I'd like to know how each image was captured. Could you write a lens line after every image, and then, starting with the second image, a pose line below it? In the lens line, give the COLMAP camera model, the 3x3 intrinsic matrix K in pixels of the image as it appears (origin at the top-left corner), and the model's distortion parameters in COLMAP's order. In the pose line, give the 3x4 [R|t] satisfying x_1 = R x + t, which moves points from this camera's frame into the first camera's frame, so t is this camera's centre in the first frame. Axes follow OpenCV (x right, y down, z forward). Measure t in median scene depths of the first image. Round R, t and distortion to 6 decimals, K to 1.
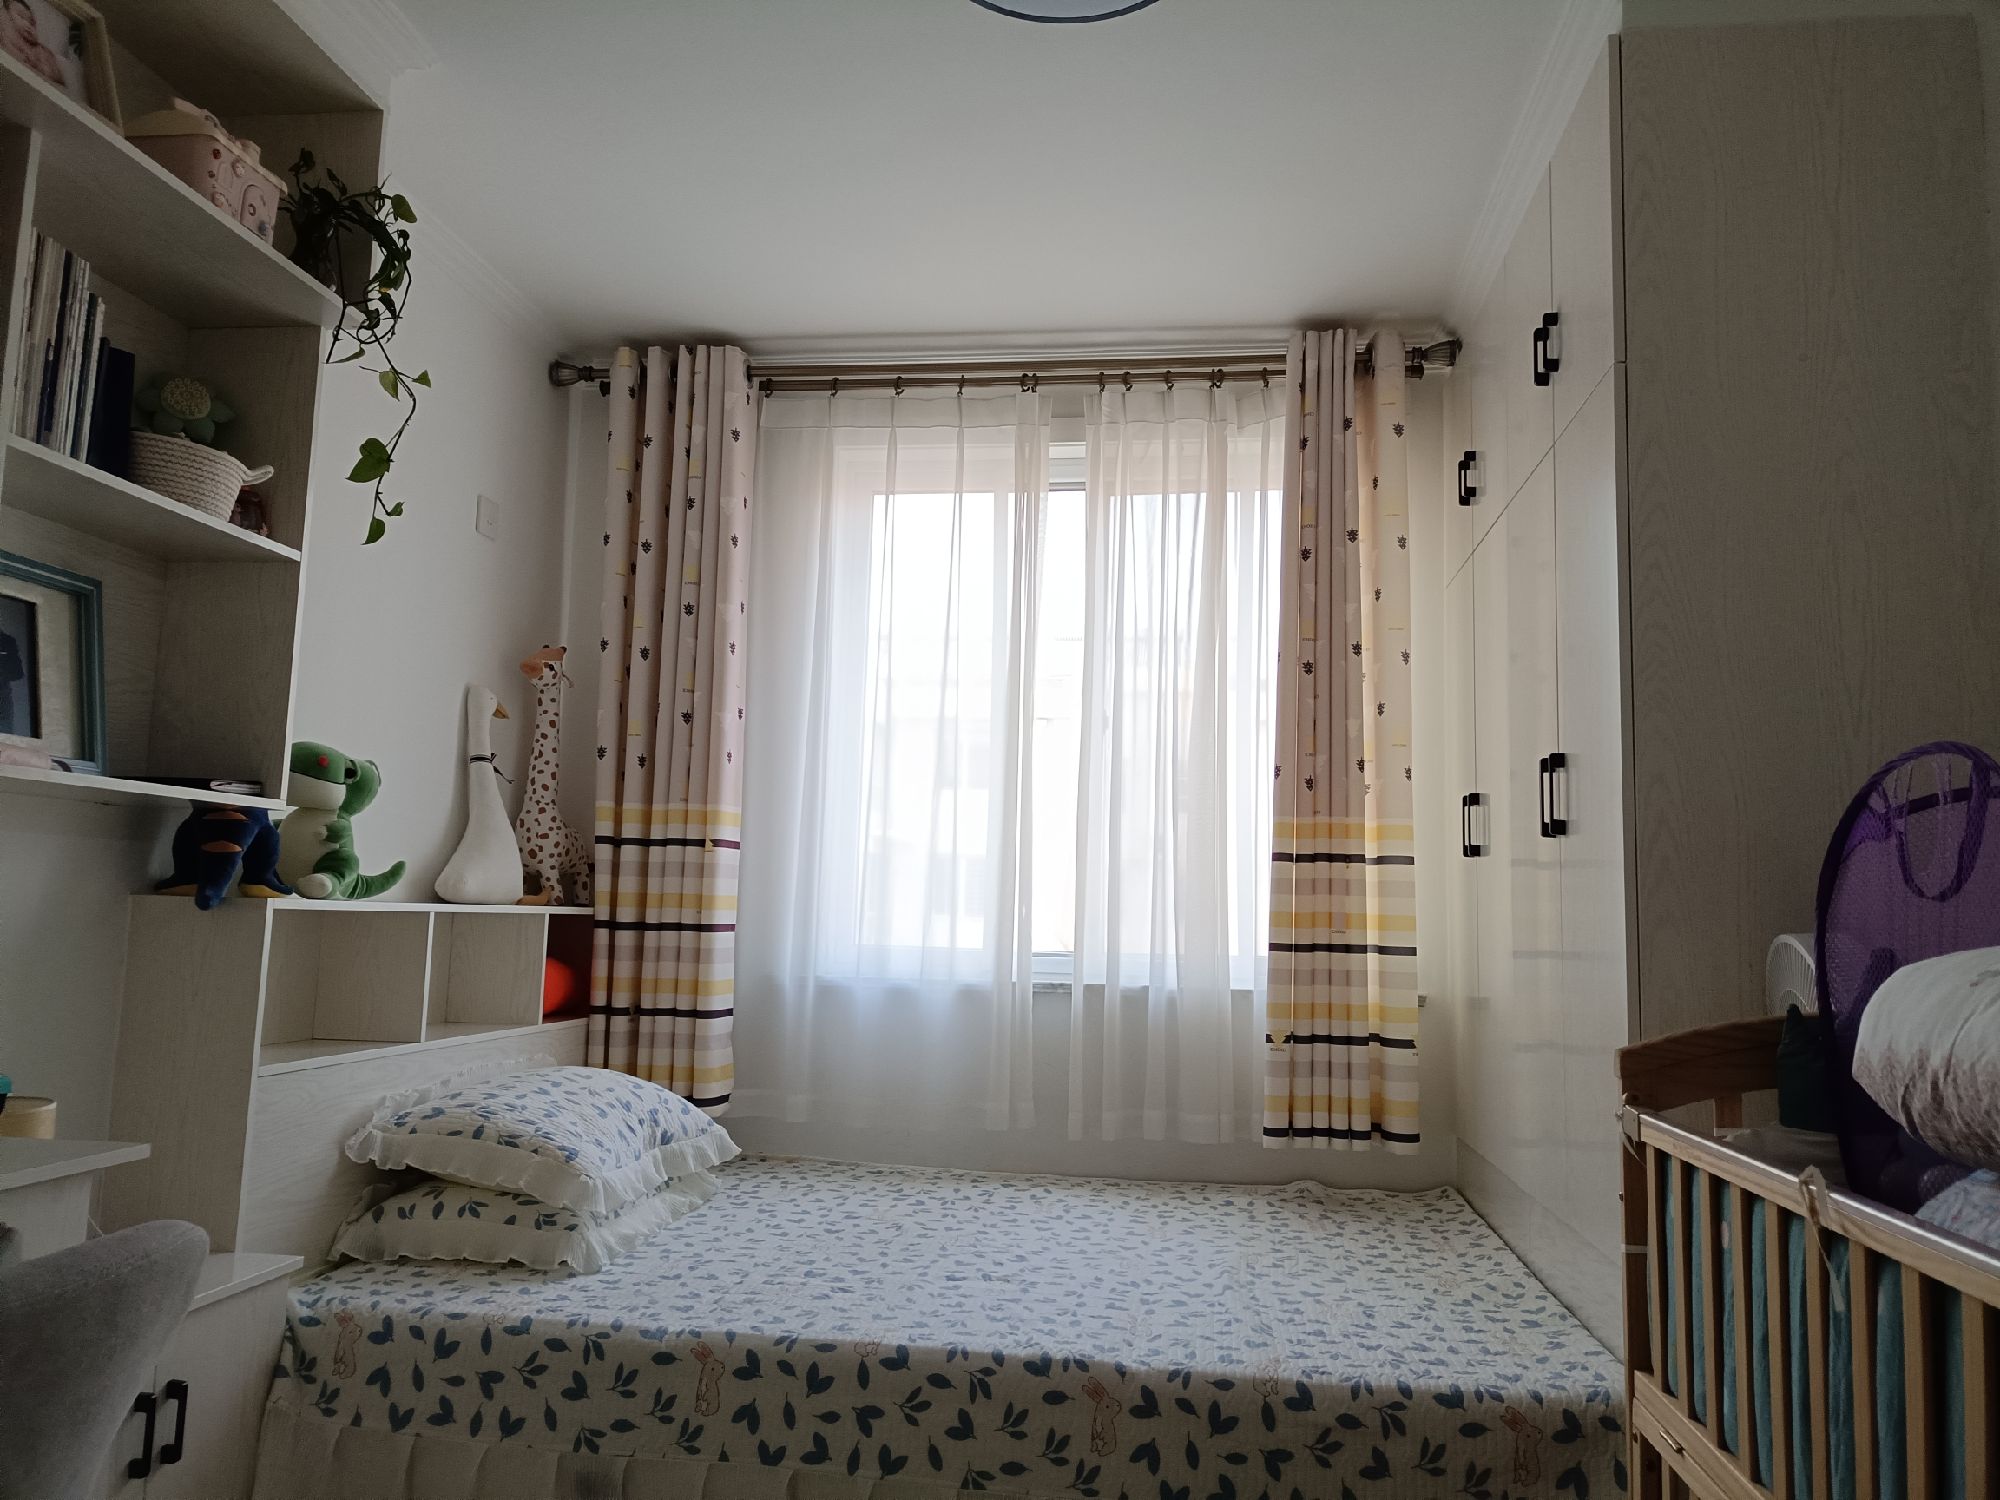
lens RADIAL K [[1442.8, 0, 1000.0], [0, 1442.8, 750.0], [0, 0, 1]] dist [0.039231, -0.038259]
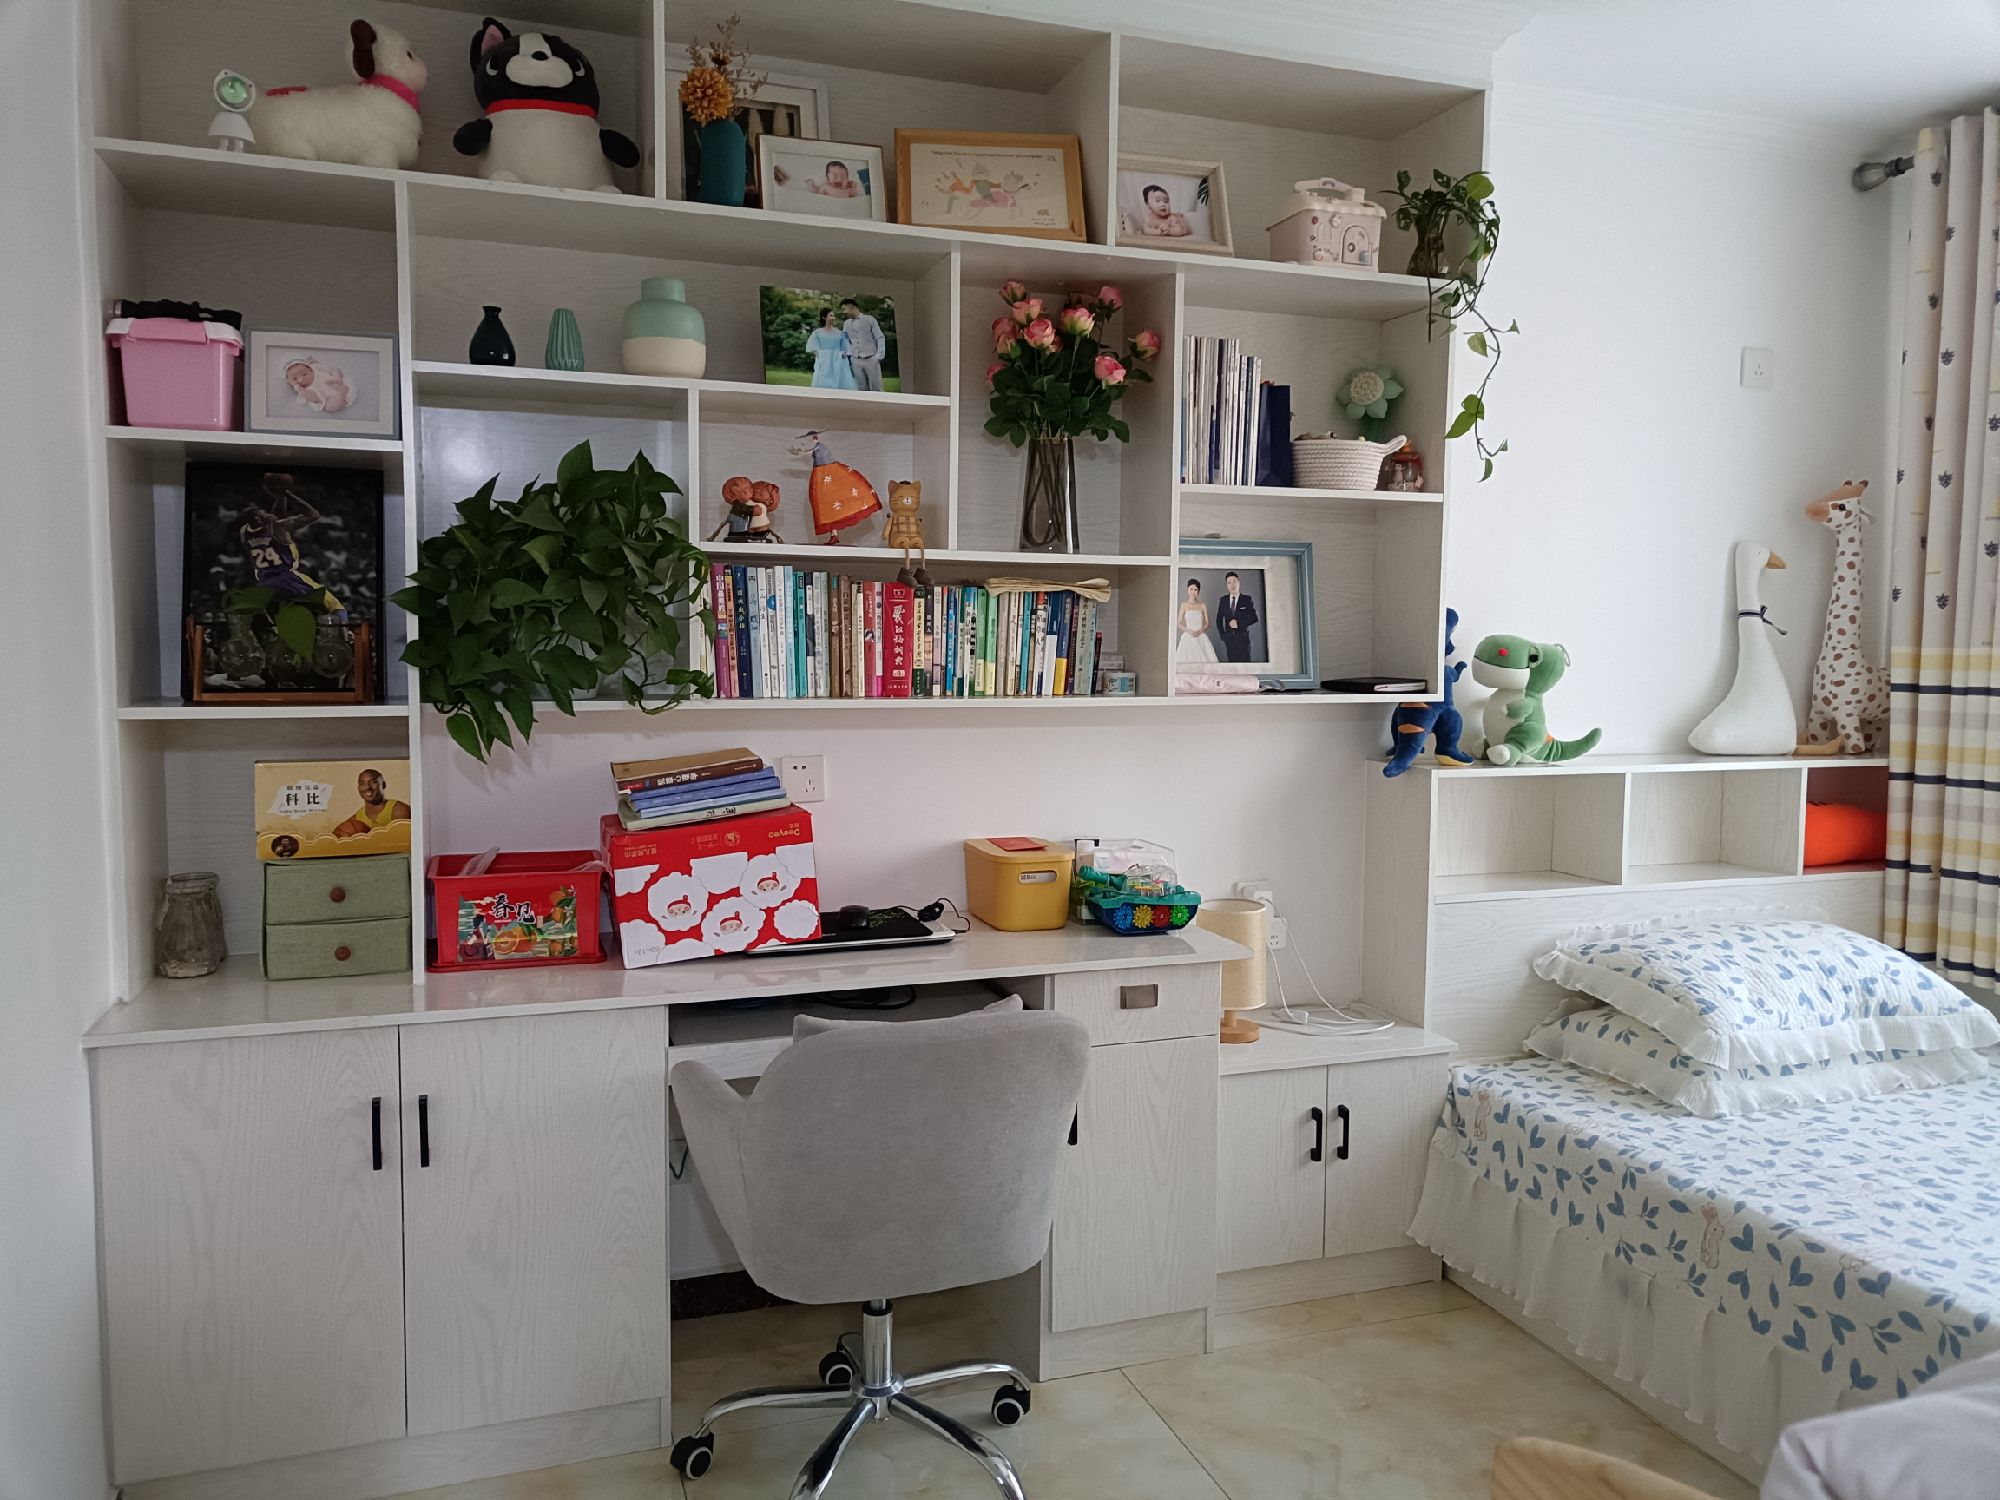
lens RADIAL K [[1442.8, 0, 1000.0], [0, 1442.8, 750.0], [0, 0, 1]] dist [0.039231, -0.038259]
pose [[0.456359, 0.044088, -0.888703, 0.423558], [0.107748, 0.988684, 0.104377, -0.083351], [0.883248, -0.143389, 0.446445, 0.075591]]
